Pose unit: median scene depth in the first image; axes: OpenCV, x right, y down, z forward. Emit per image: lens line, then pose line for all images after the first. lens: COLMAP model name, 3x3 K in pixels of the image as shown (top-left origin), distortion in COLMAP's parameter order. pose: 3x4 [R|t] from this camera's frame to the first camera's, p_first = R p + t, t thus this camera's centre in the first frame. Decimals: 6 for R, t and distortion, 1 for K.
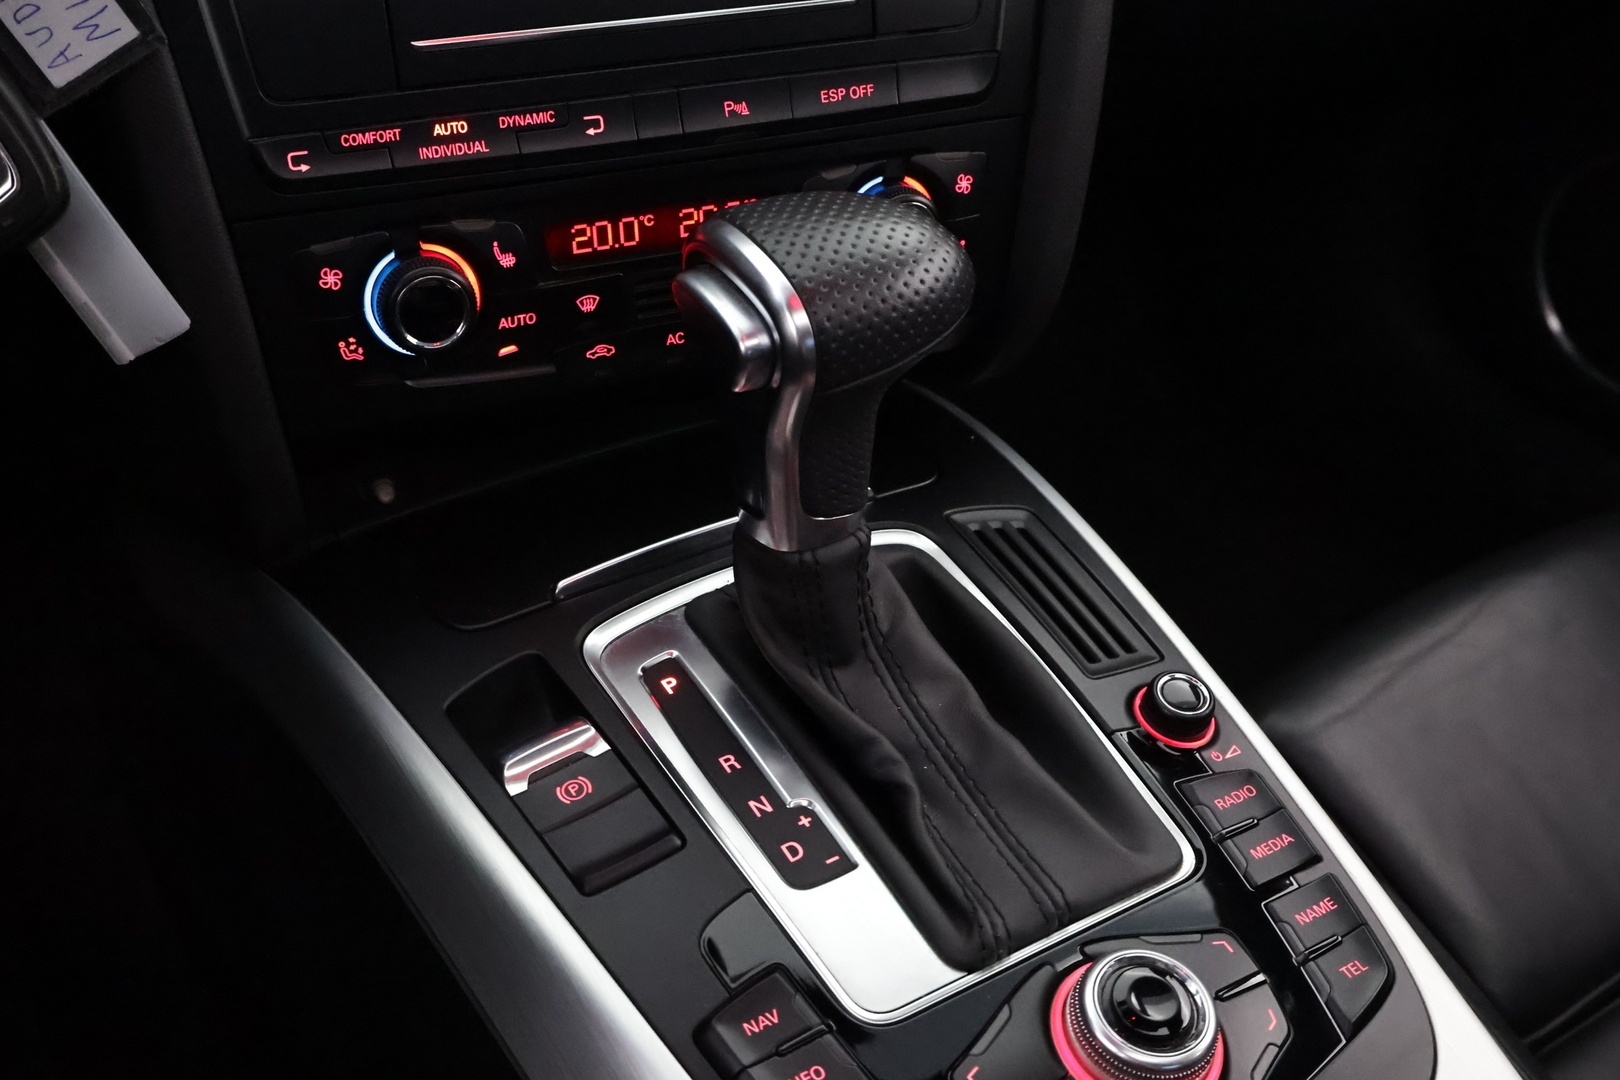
lens RADIAL K [[1757.1, 0, 811.5], [0, 1757.1, 545.3], [0, 0, 1]] dist [0.011095, 0.000000]
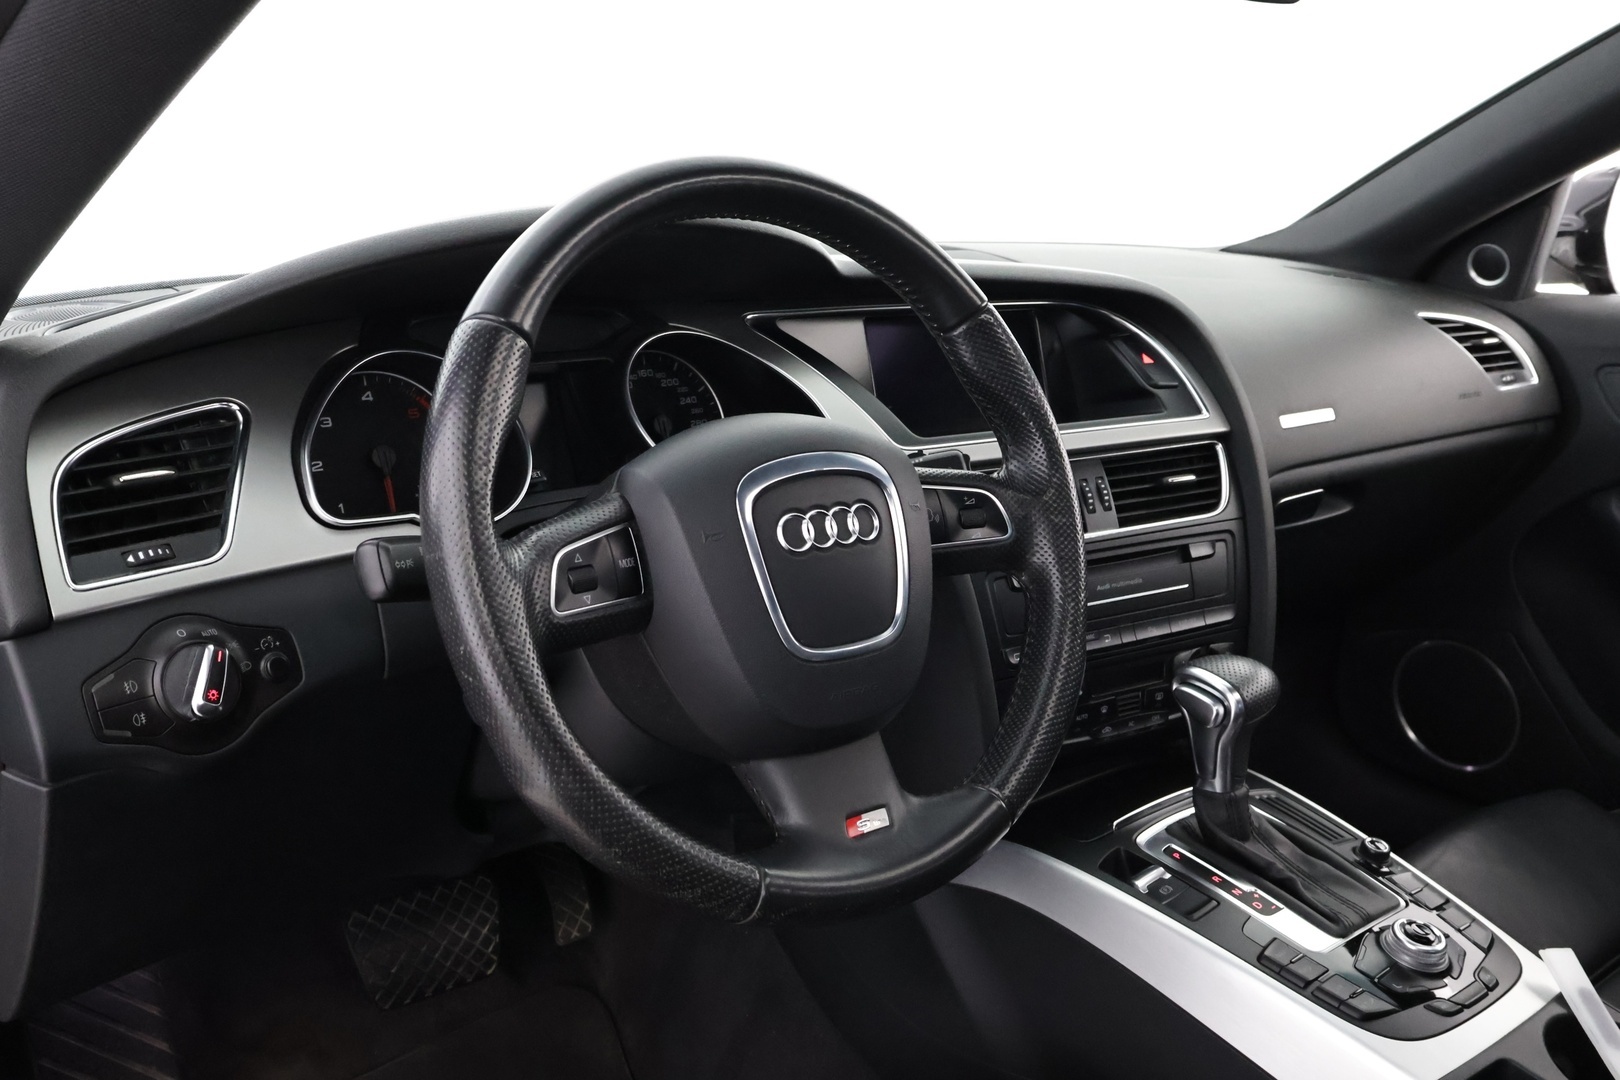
lens RADIAL K [[1482.8, 0, 827.3], [0, 1482.8, 549.6], [0, 0, 1]] dist [0.042478, 0.000851]
pose [[0.992051, -0.054728, 0.113314, -0.798279], [0.088345, 0.944153, -0.317443, 0.300611], [-0.089613, 0.324930, 0.941483, -1.082802]]
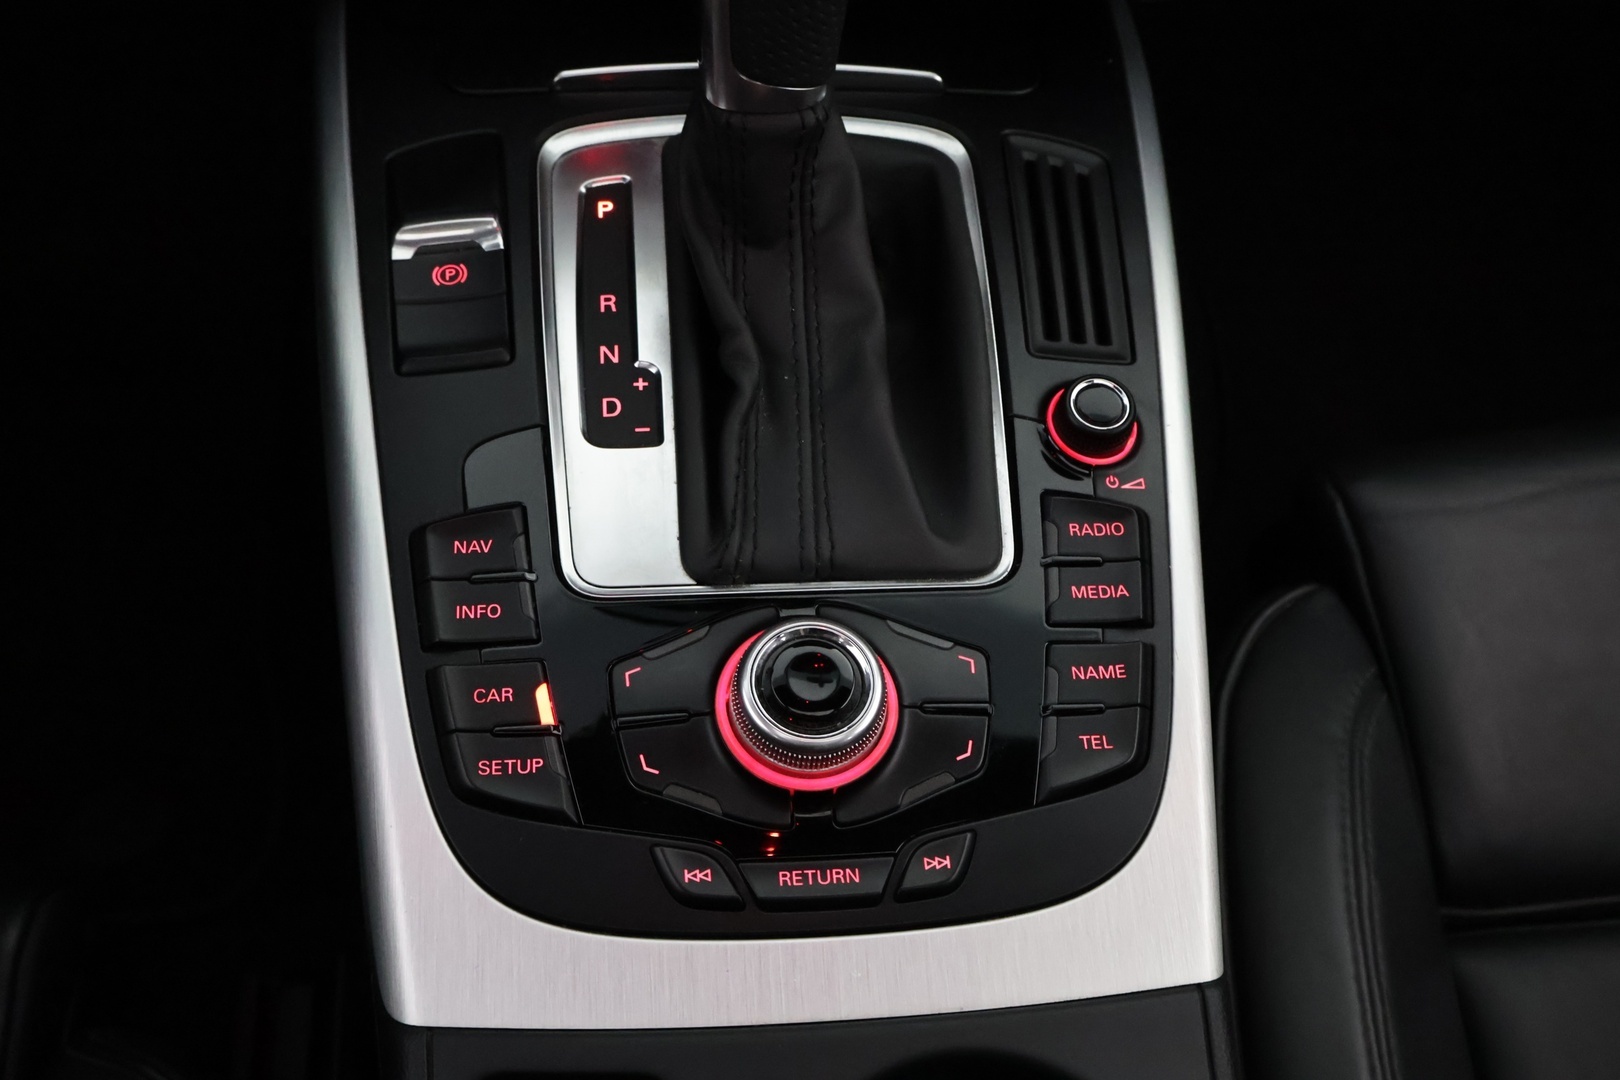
lens RADIAL K [[1757.1, 0, 800.1], [0, 1757.1, 532.2], [0, 0, 1]] dist [0.011095, 0.000000]
pose [[0.888377, 0.371103, -0.270312, 0.351980], [-0.290998, 0.910533, 0.293683, -0.075946], [0.355115, -0.182241, 0.916887, 0.121517]]
